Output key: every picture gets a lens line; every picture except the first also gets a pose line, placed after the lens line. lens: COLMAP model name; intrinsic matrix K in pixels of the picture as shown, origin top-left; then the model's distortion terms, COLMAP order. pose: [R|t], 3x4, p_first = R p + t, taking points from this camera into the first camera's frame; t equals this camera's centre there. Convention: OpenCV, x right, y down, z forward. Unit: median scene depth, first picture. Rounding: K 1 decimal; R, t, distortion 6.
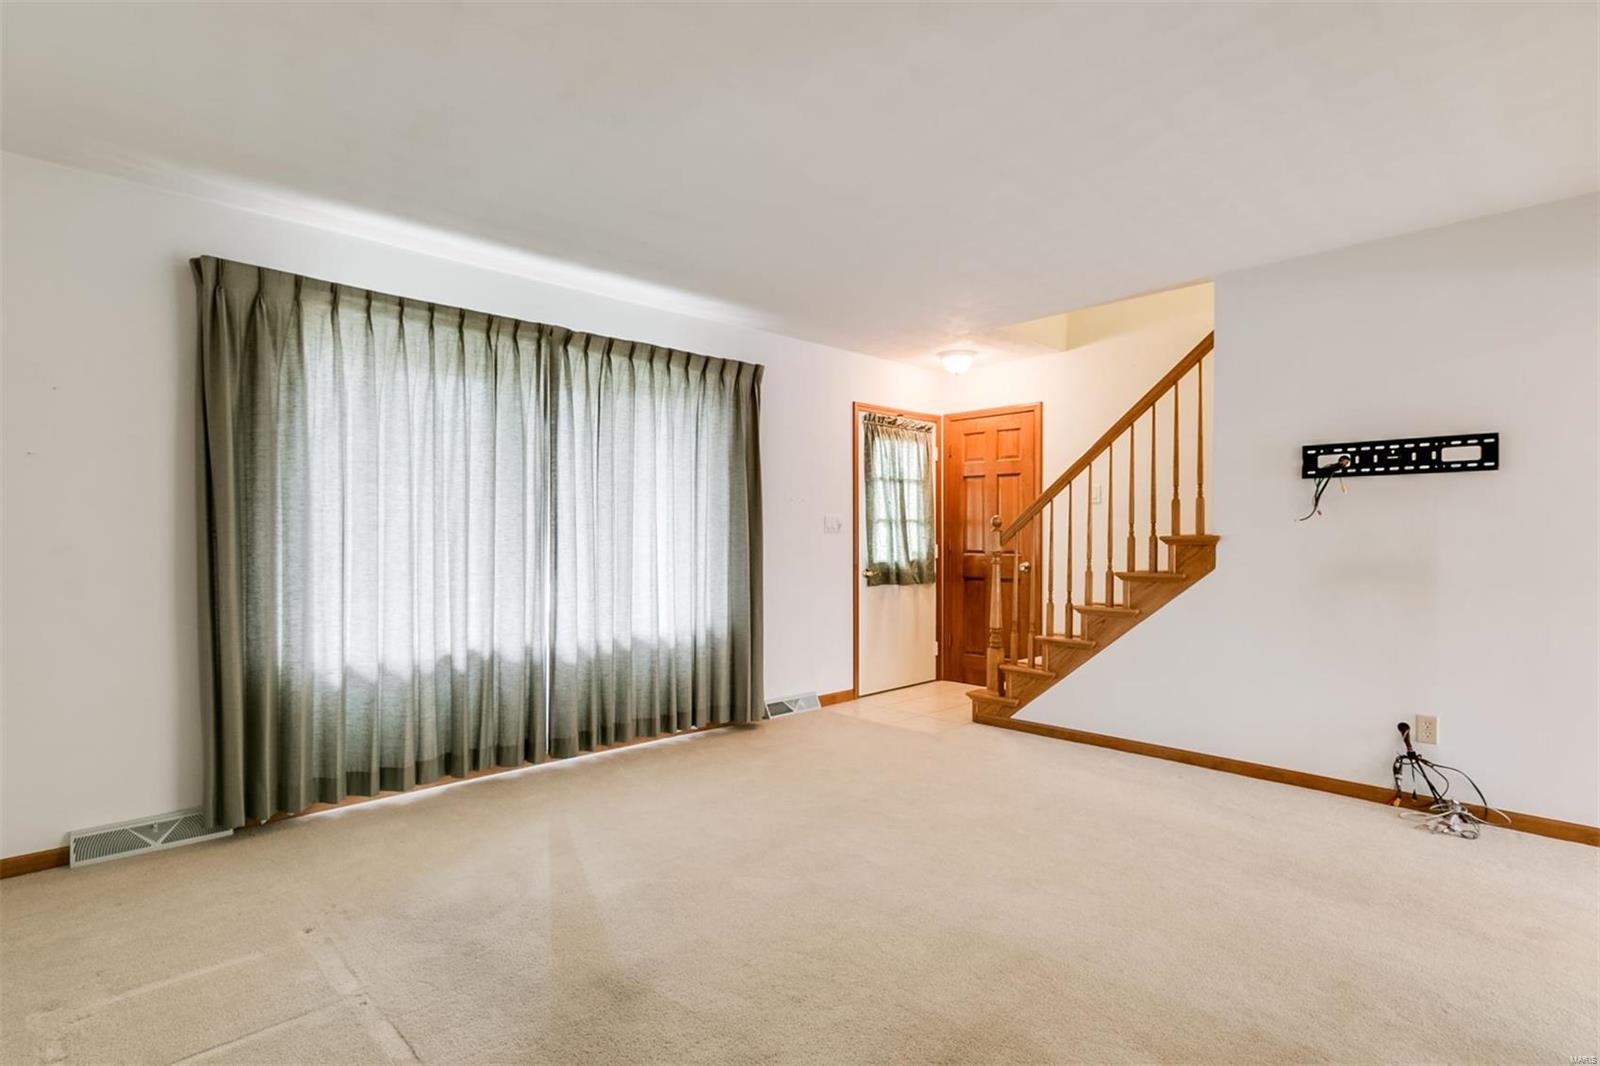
lens RADIAL K [[838.1, 0, 842.2], [0, 838.1, 521.6], [0, 0, 1]] dist [0.001457, 0.000013]
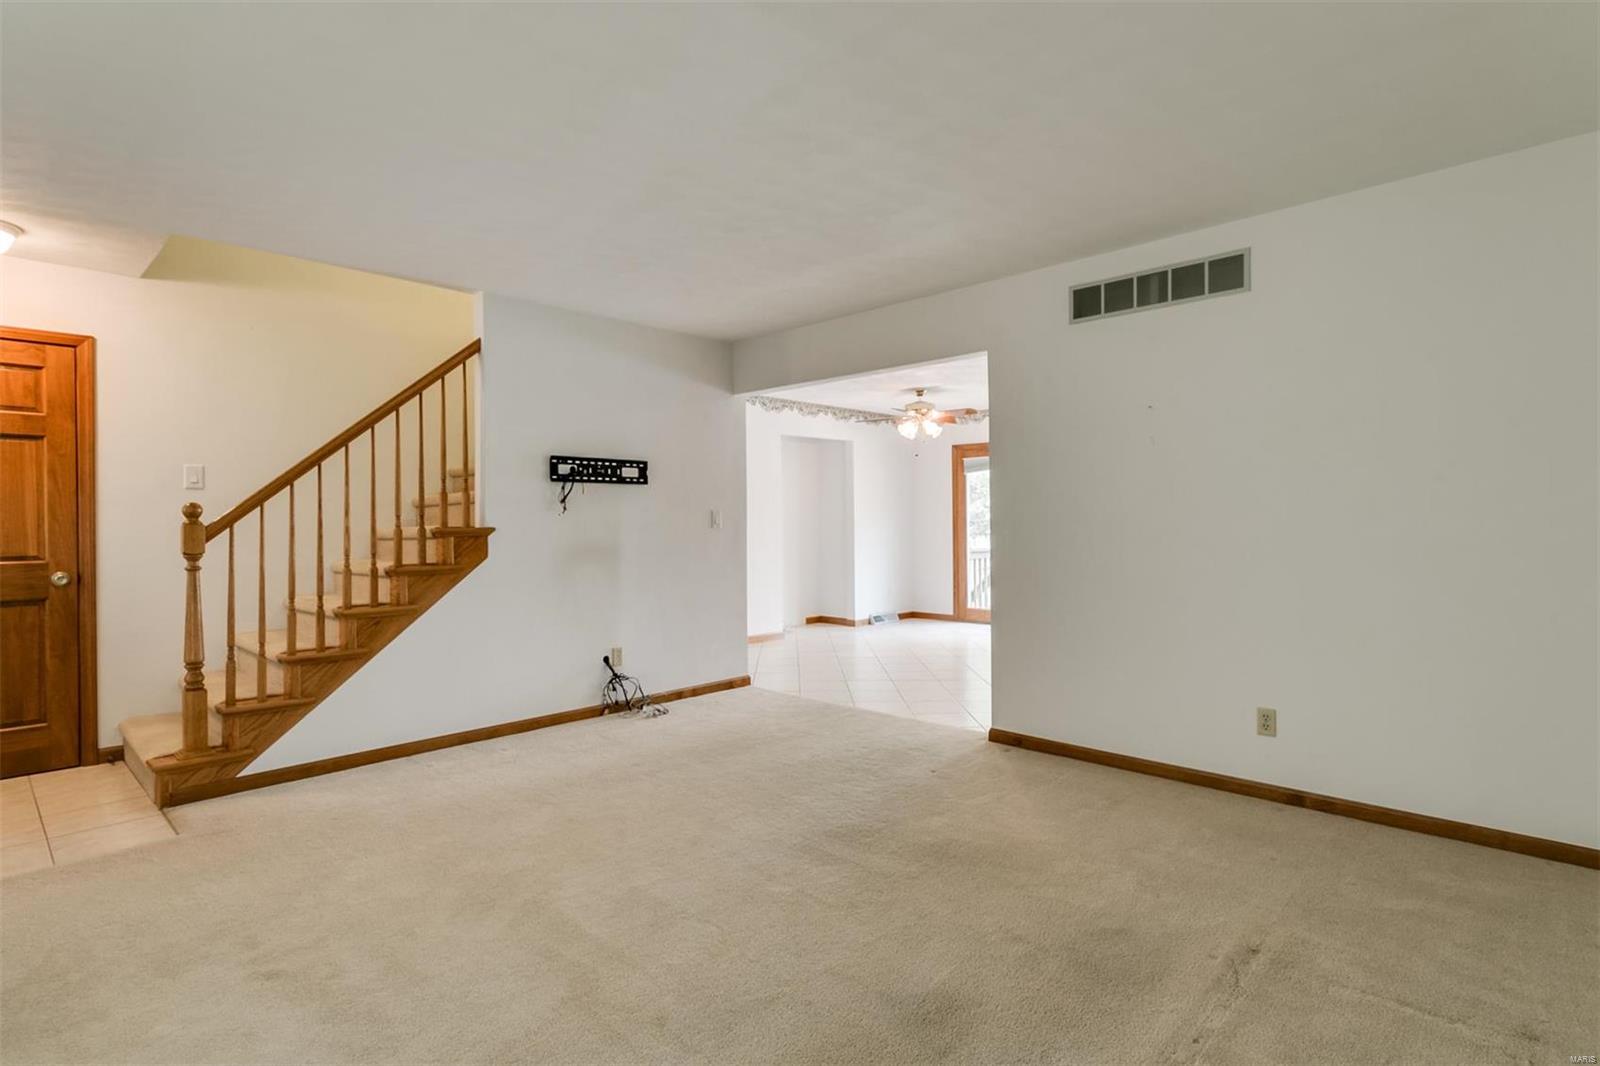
lens RADIAL K [[784.3, 0, 788.7], [0, 784.3, 535.8], [0, 0, 1]] dist [0.000207, -0.000059]
pose [[-0.026202, -0.016830, 0.999515, -0.663649], [-0.007948, 0.999830, 0.016627, 0.008248], [-0.999625, -0.007509, -0.026332, 0.705735]]
